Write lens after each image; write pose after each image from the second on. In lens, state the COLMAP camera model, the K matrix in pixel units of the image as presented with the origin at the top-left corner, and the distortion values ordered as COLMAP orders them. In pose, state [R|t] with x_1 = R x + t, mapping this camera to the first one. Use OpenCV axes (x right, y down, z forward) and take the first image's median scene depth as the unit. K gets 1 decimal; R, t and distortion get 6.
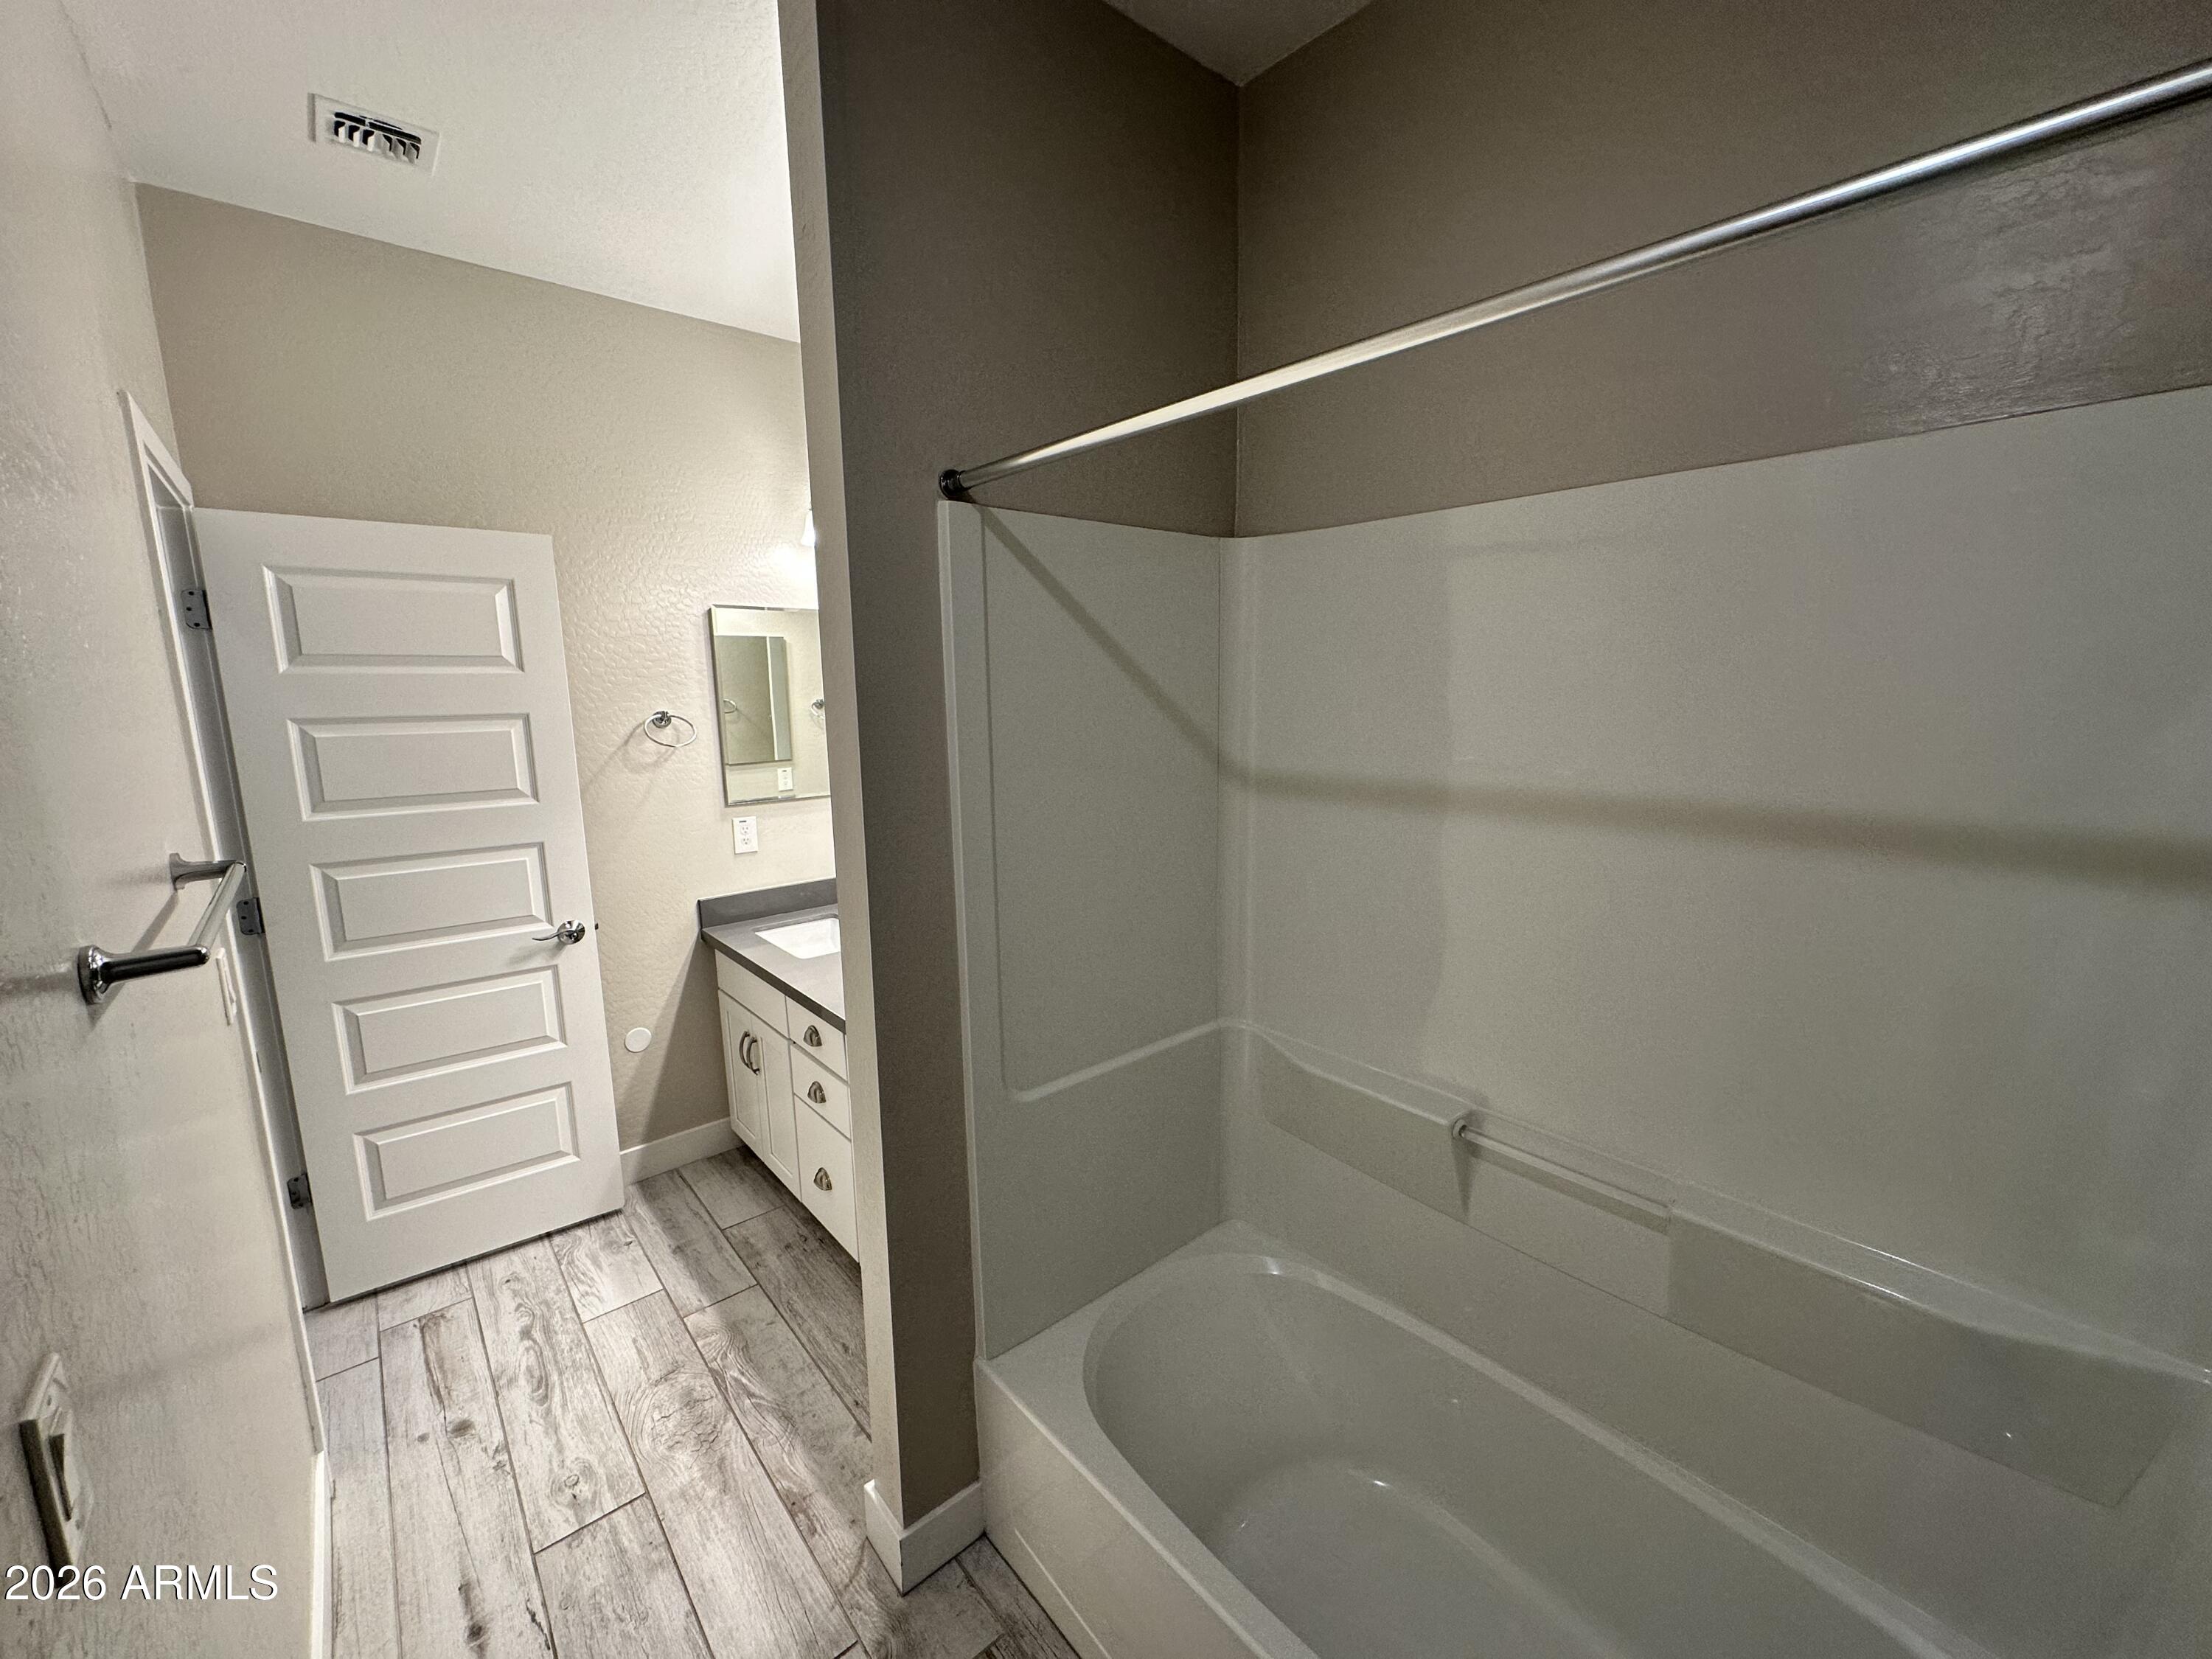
lens RADIAL K [[882.9, 0, 1104.2], [0, 882.9, 828.6], [0, 0, 1]] dist [-0.005229, 0.001535]
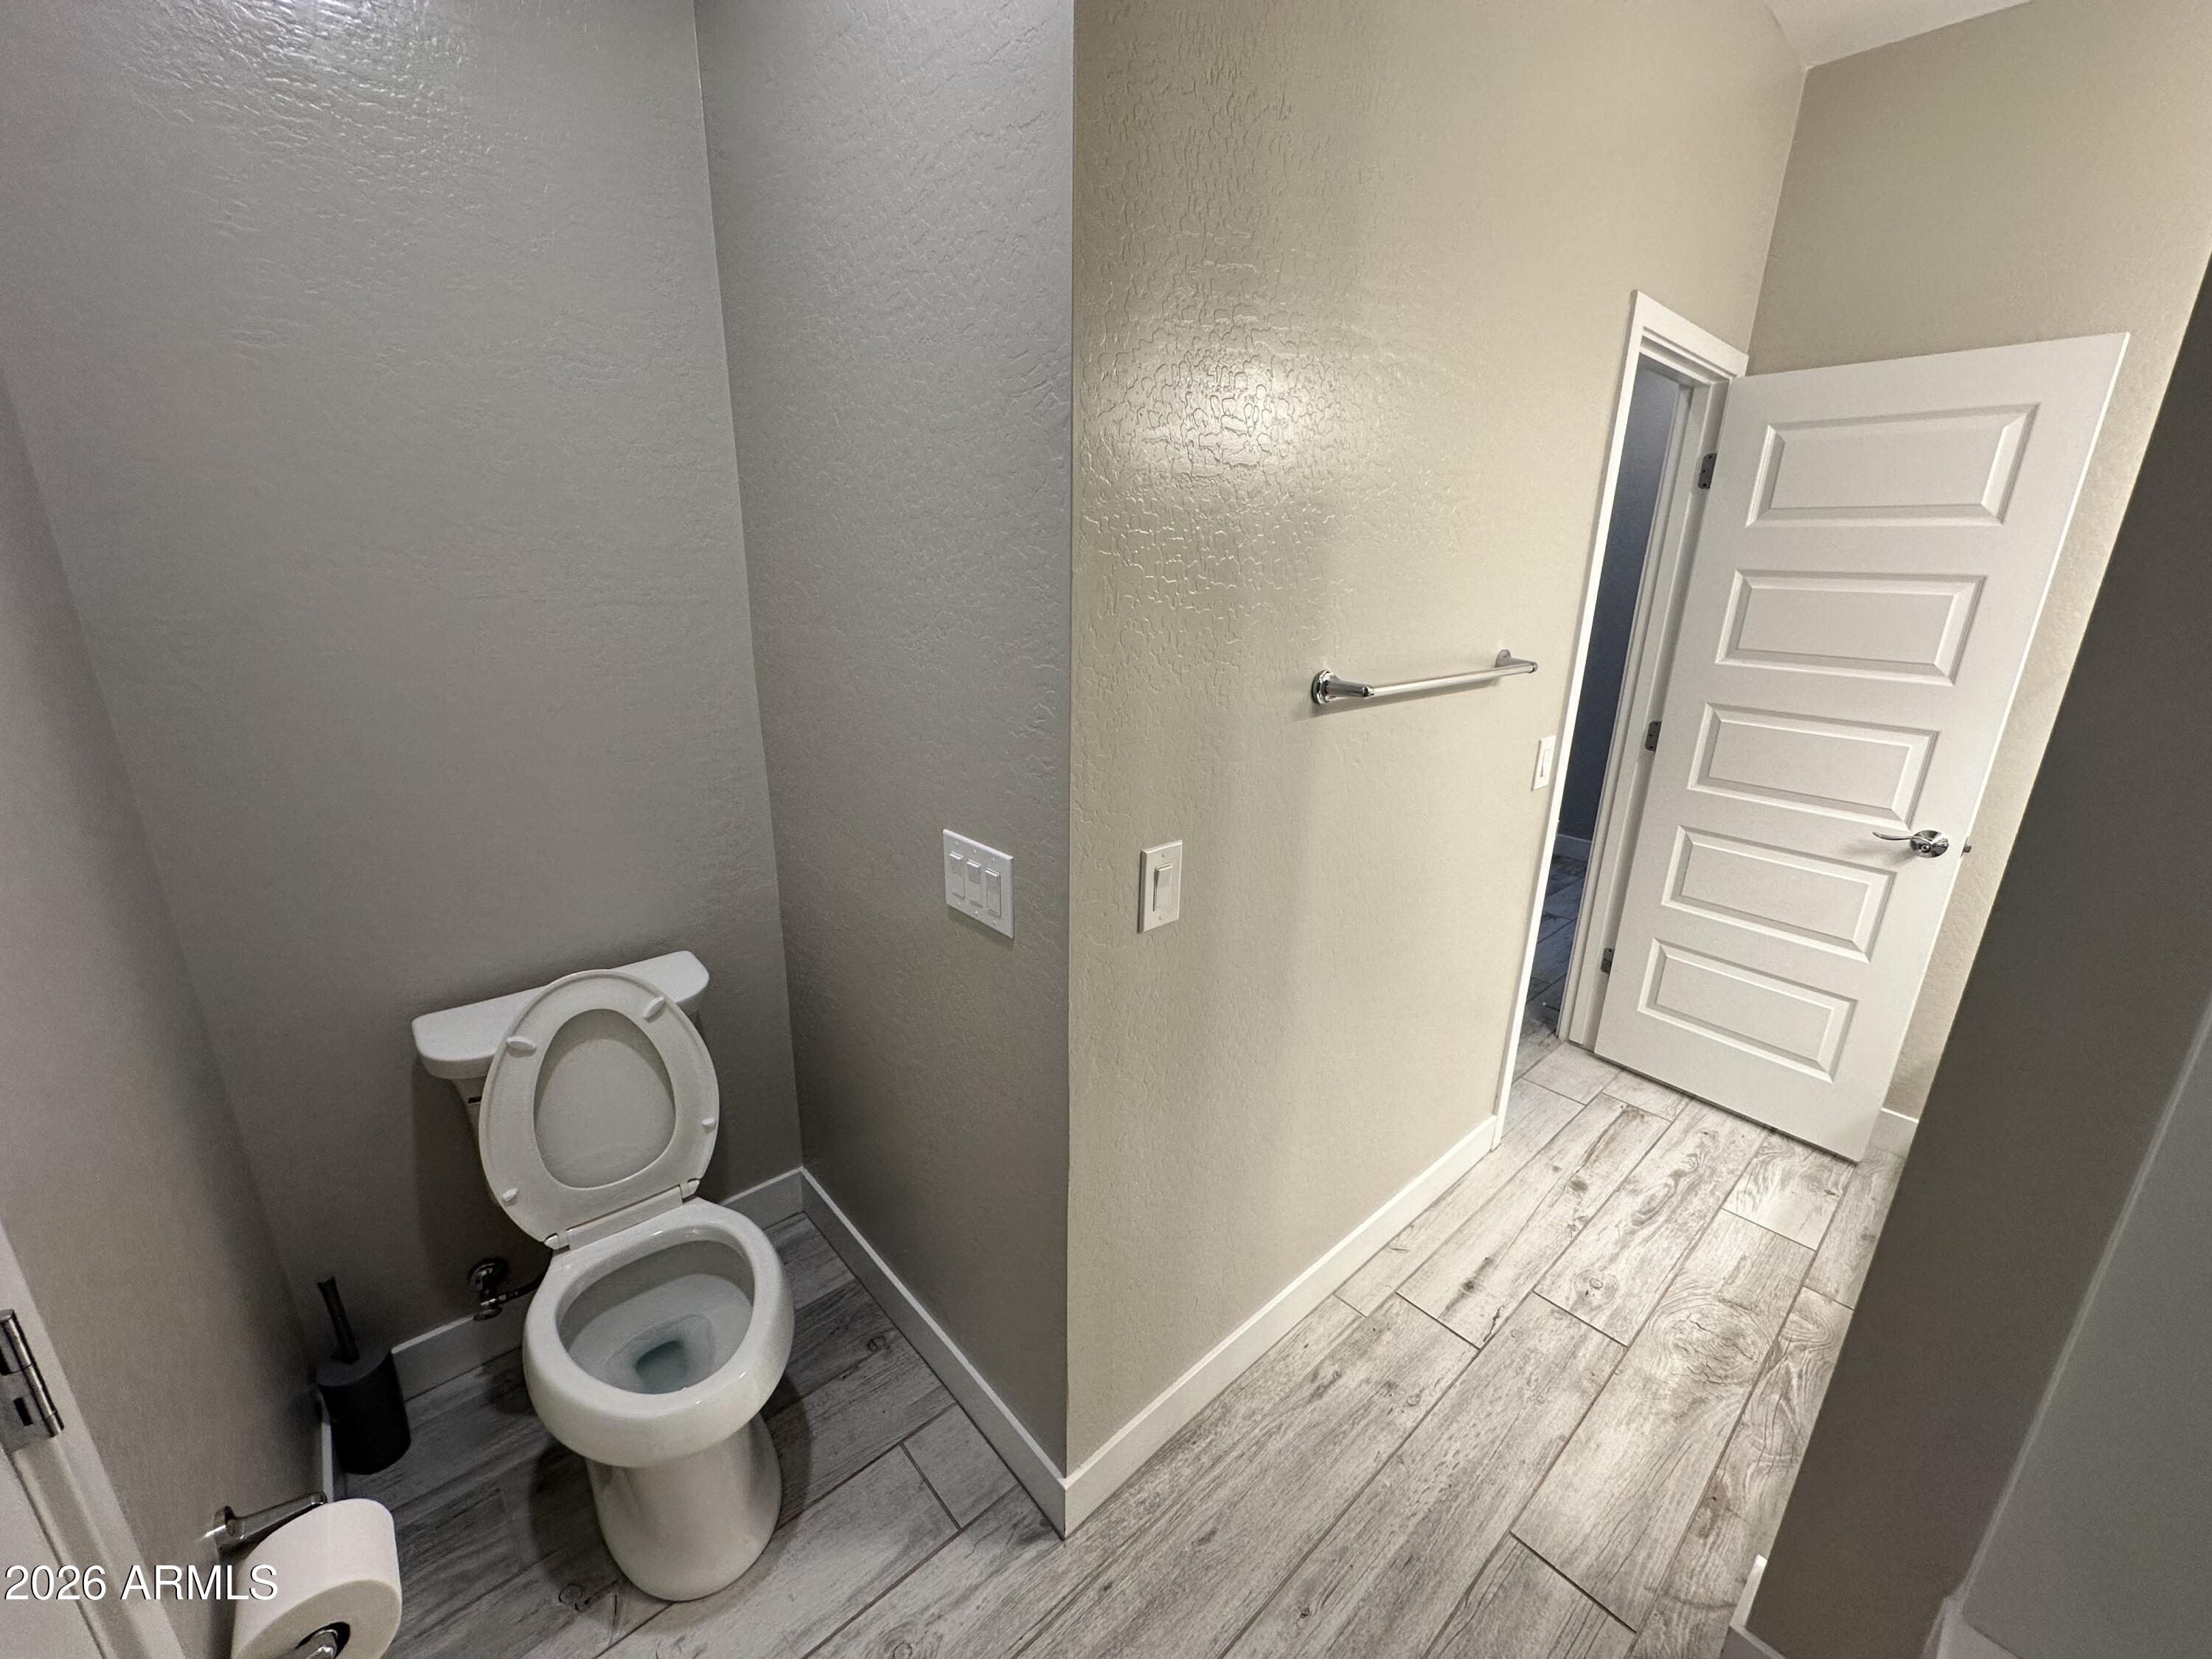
lens RADIAL K [[882.9, 0, 1104.2], [0, 882.9, 828.6], [0, 0, 1]] dist [-0.005229, 0.001535]
pose [[0.016589, 0.308325, -0.951136, 0.220787], [-0.182995, 0.936136, 0.300270, -0.006129], [0.982974, 0.169072, 0.071952, 0.192464]]
